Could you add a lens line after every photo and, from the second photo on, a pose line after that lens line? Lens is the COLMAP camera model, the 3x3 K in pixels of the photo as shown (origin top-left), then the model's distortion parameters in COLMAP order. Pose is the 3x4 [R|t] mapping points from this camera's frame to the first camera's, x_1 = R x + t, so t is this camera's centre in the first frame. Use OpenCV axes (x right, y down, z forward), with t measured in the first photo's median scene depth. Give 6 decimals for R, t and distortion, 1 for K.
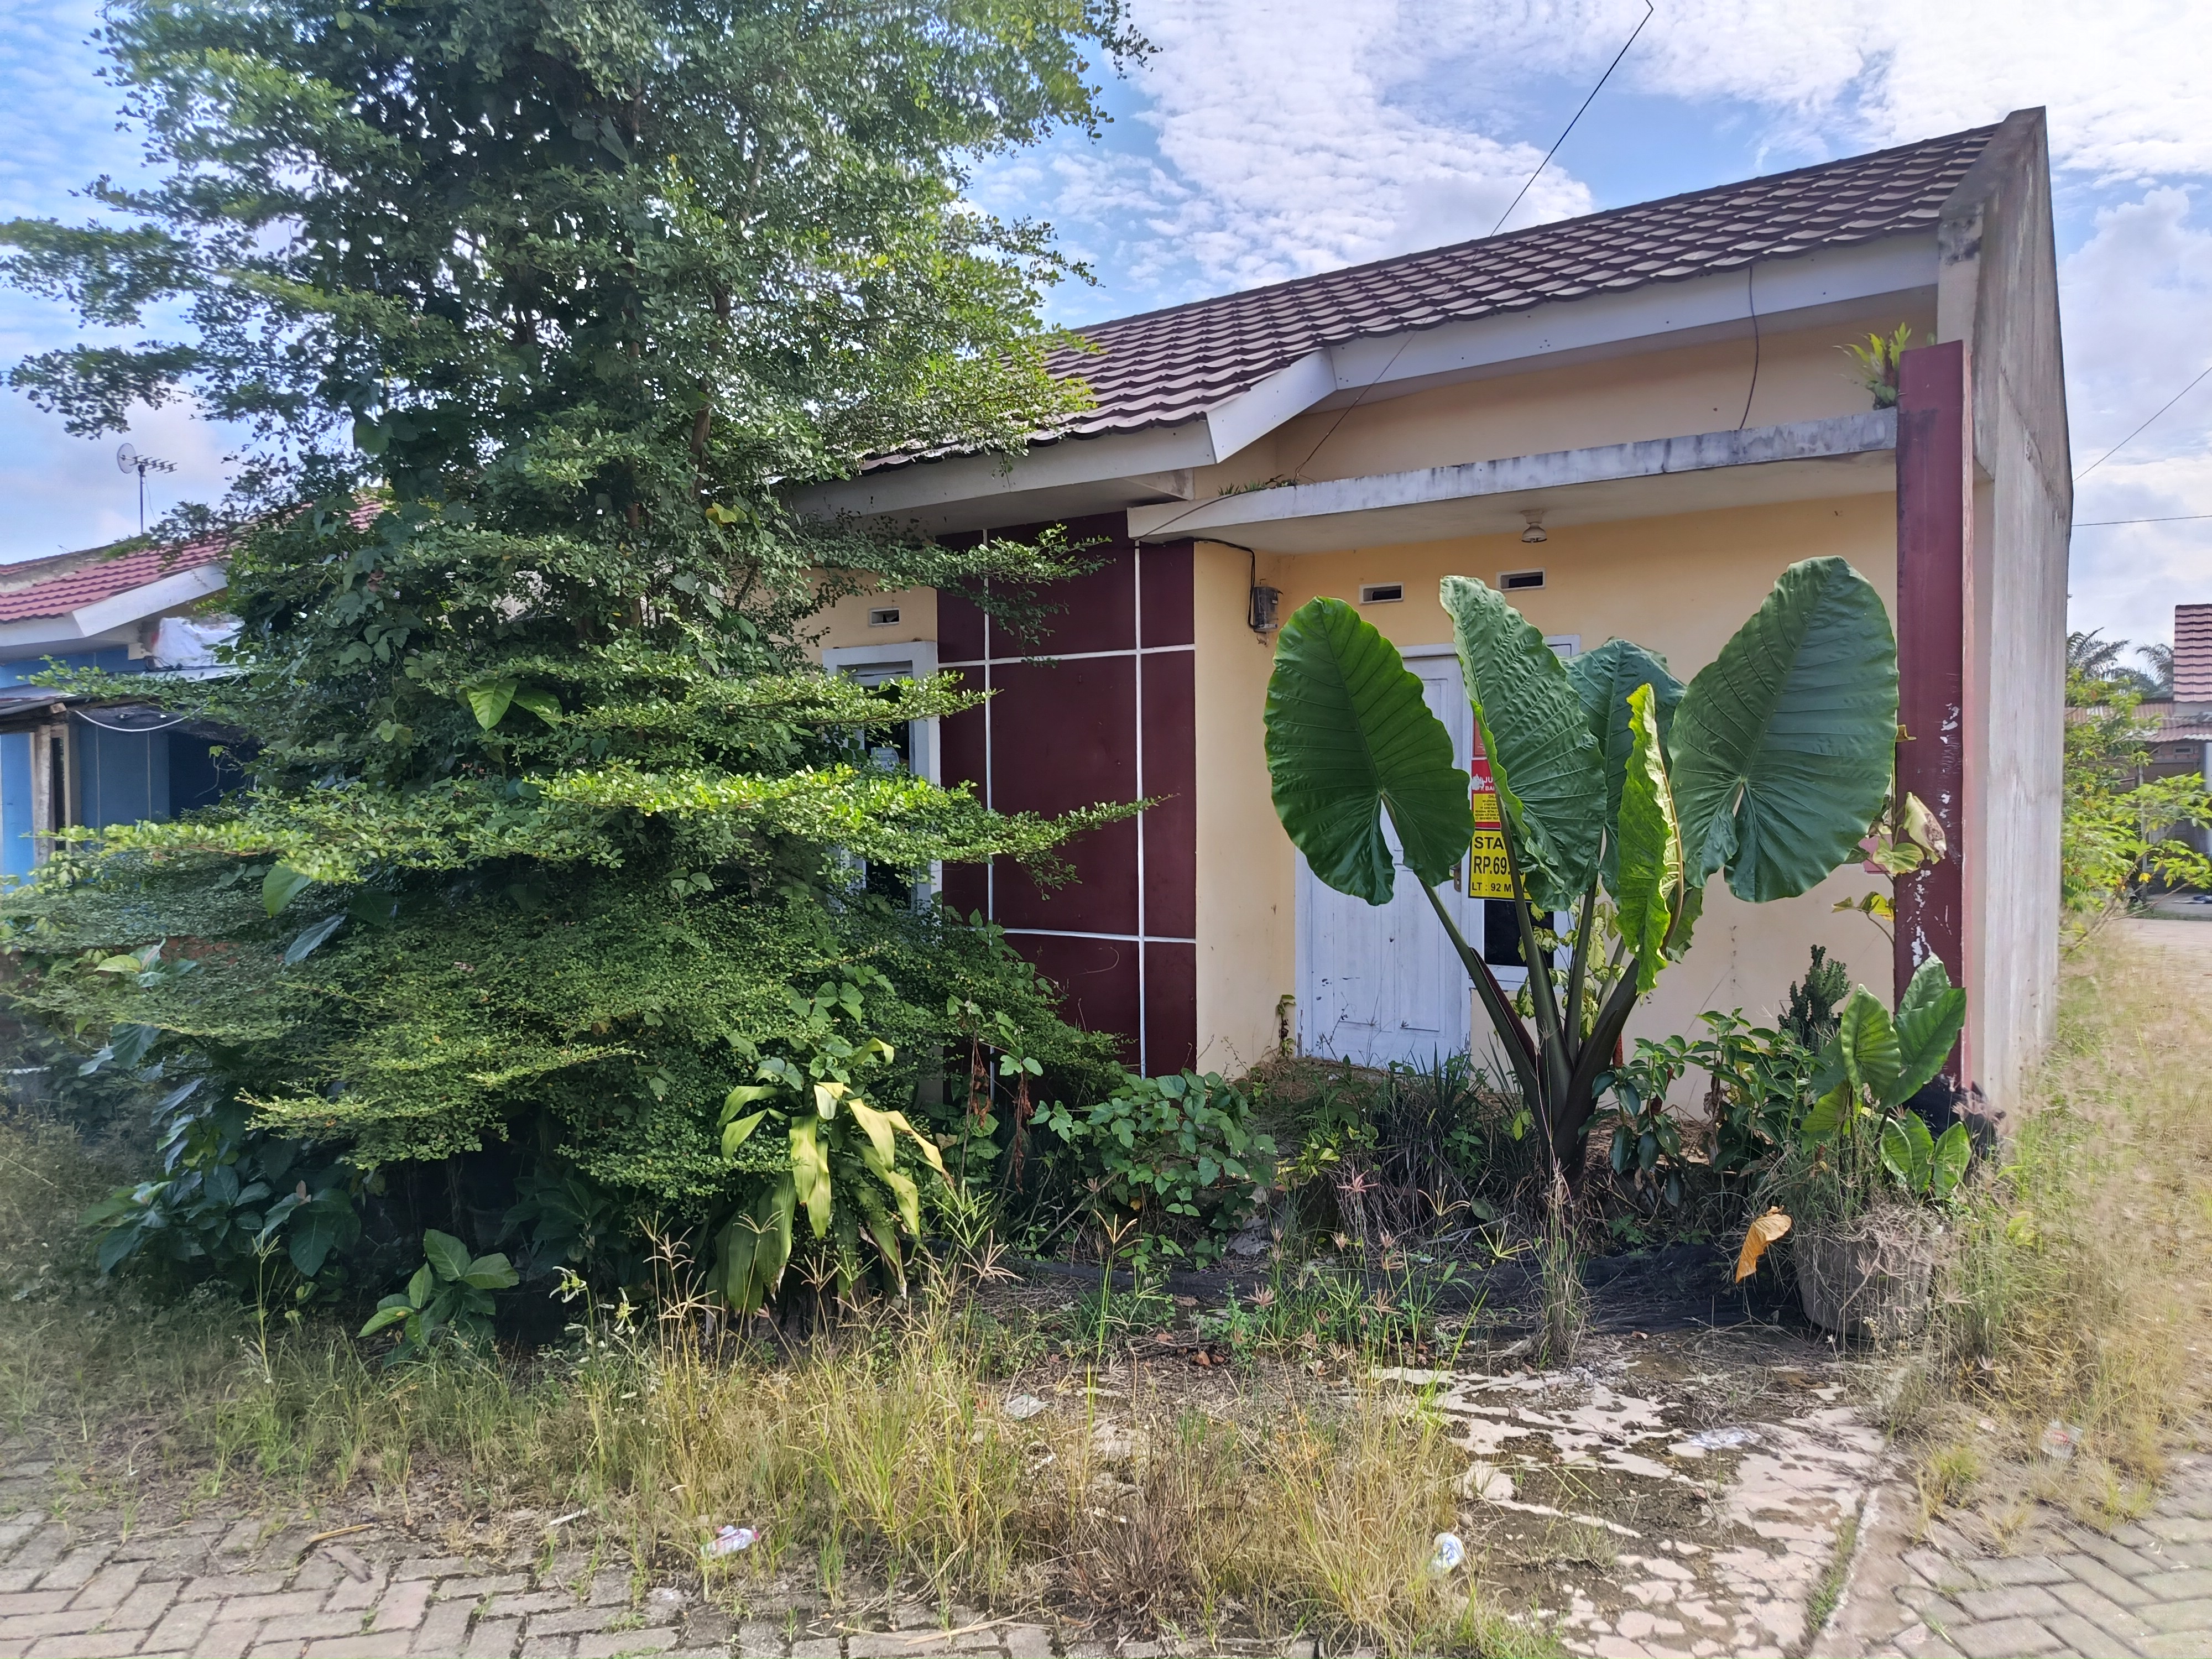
lens RADIAL K [[1559.1, 0, 1106.0], [0, 1559.1, 829.5], [0, 0, 1]] dist [-0.003678, -0.001680]
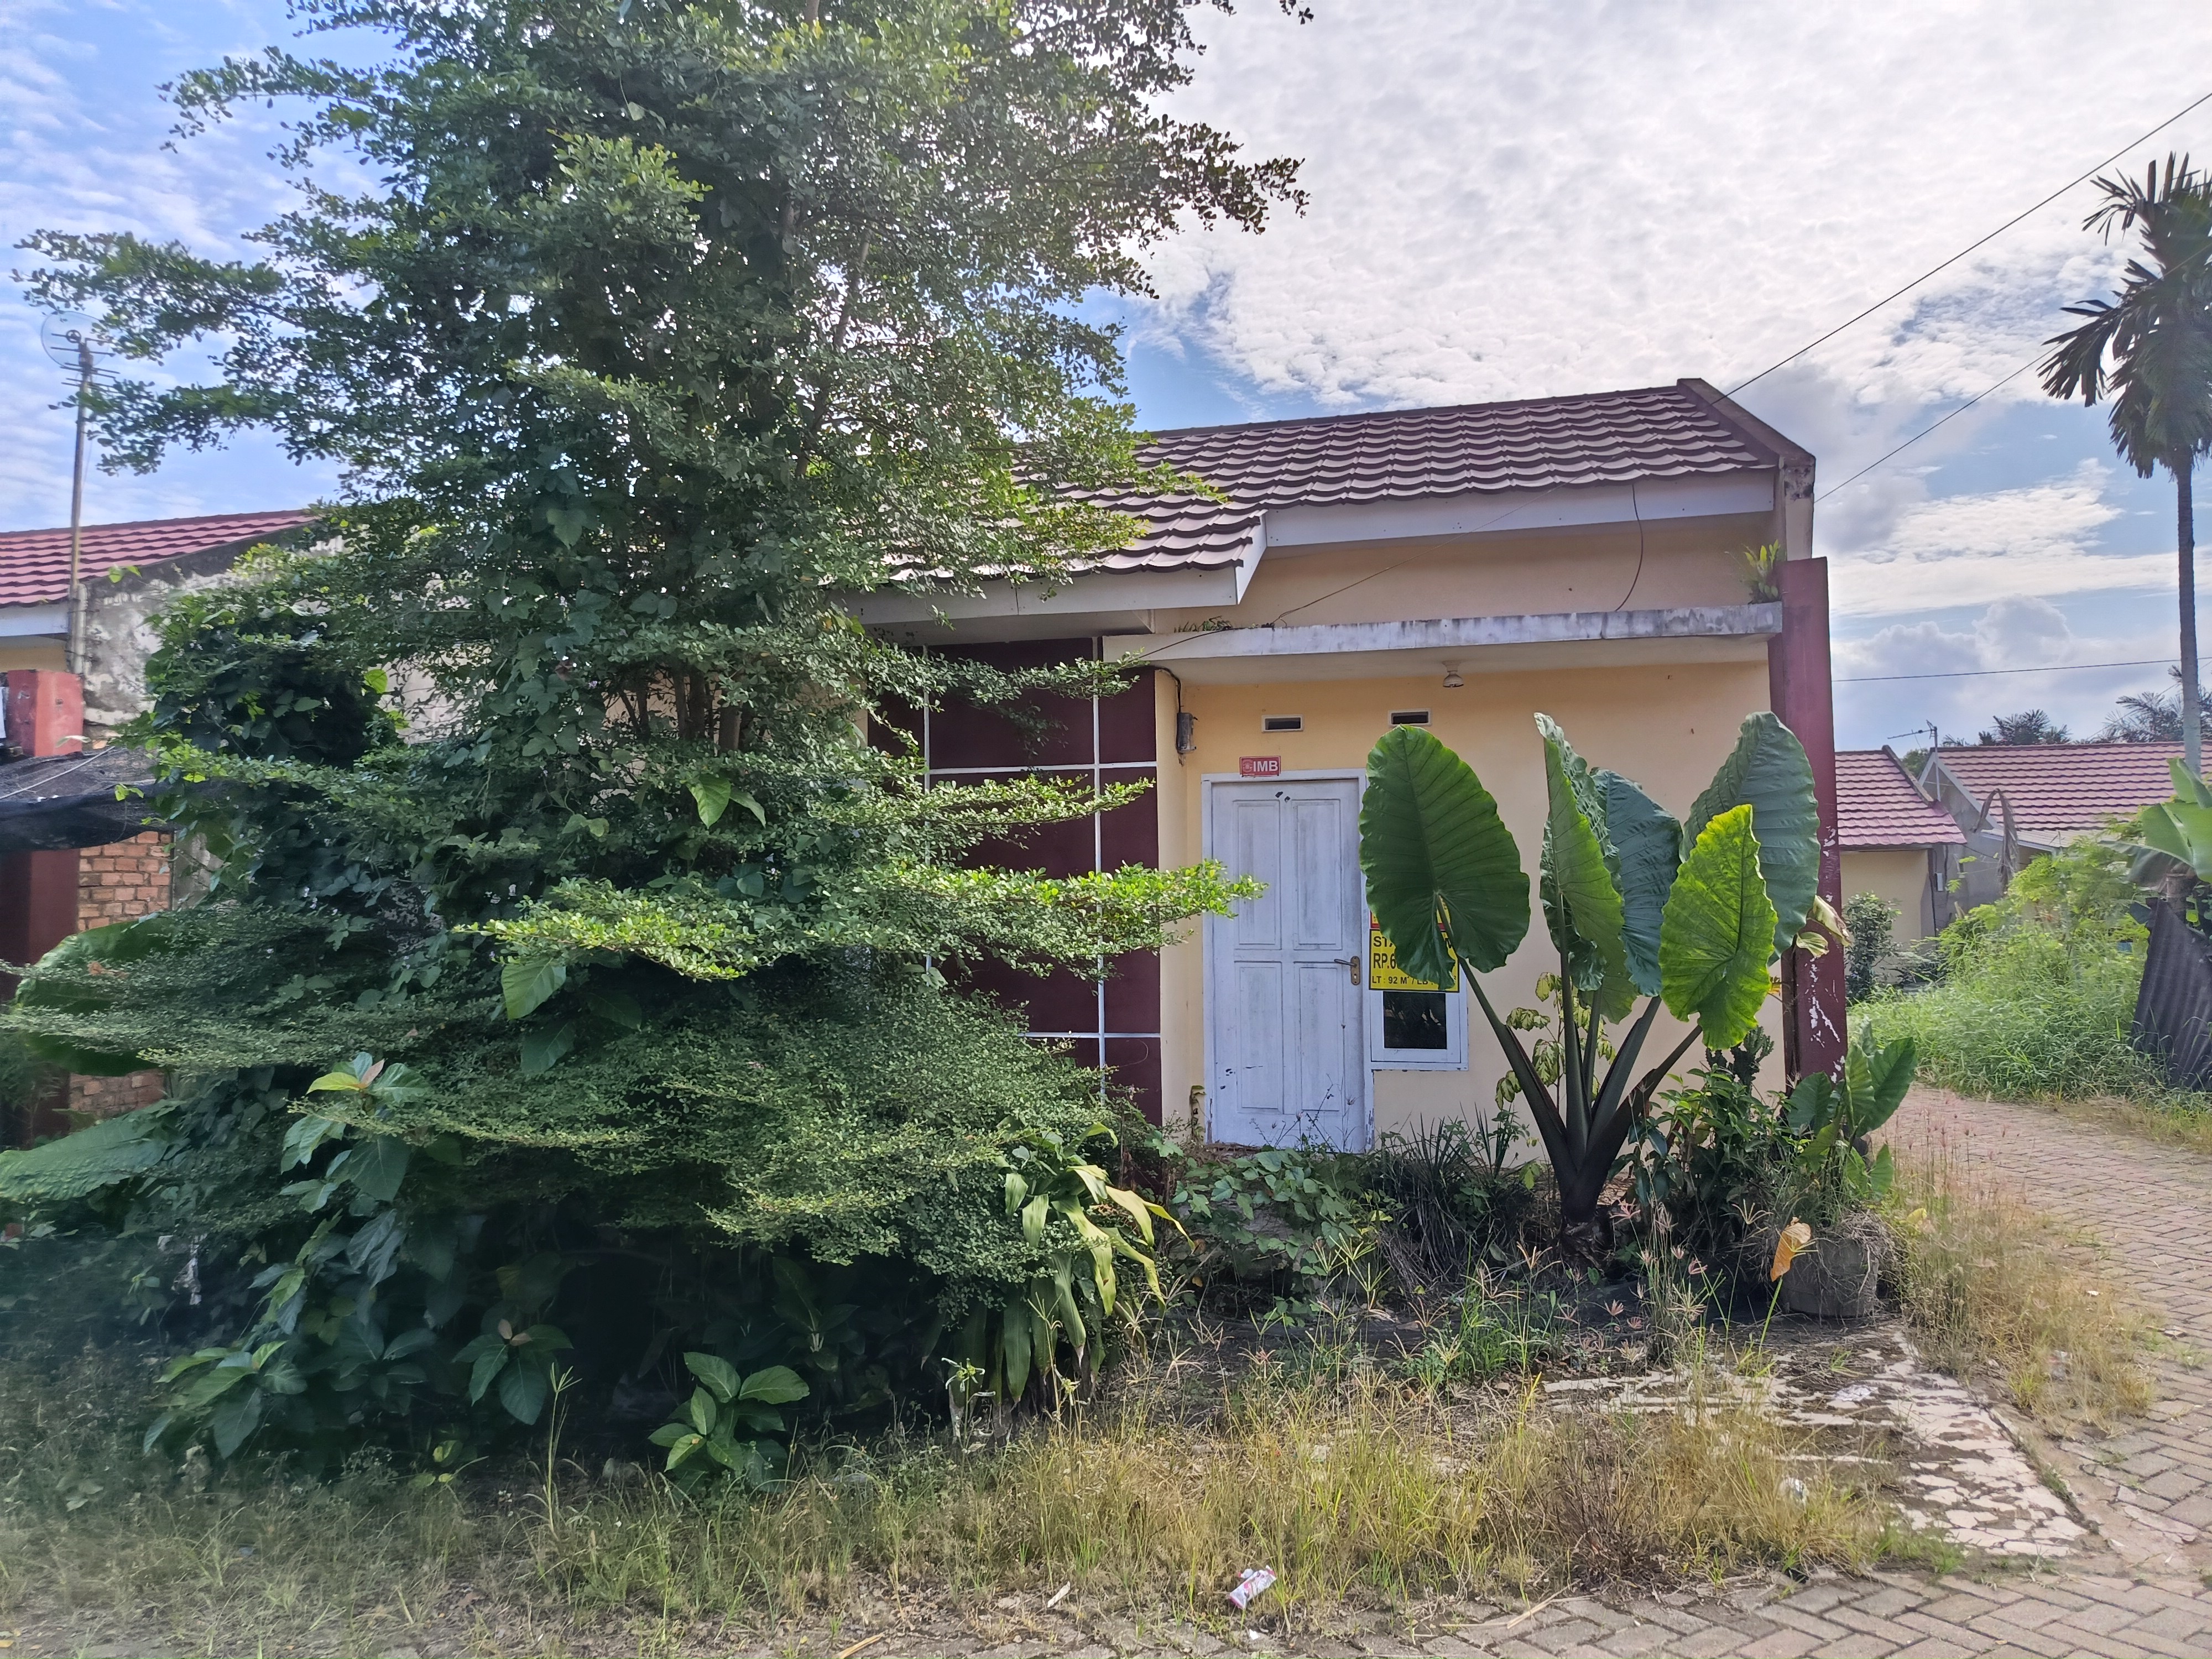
lens RADIAL K [[1558.4, 0, 1093.7], [0, 1558.4, 793.9], [0, 0, 1]] dist [-0.016162, 0.004373]
pose [[0.929747, 0.025116, 0.367341, -0.540607], [0.012228, 0.995014, -0.098982, 0.015889], [-0.367996, 0.096520, 0.924804, 0.005098]]
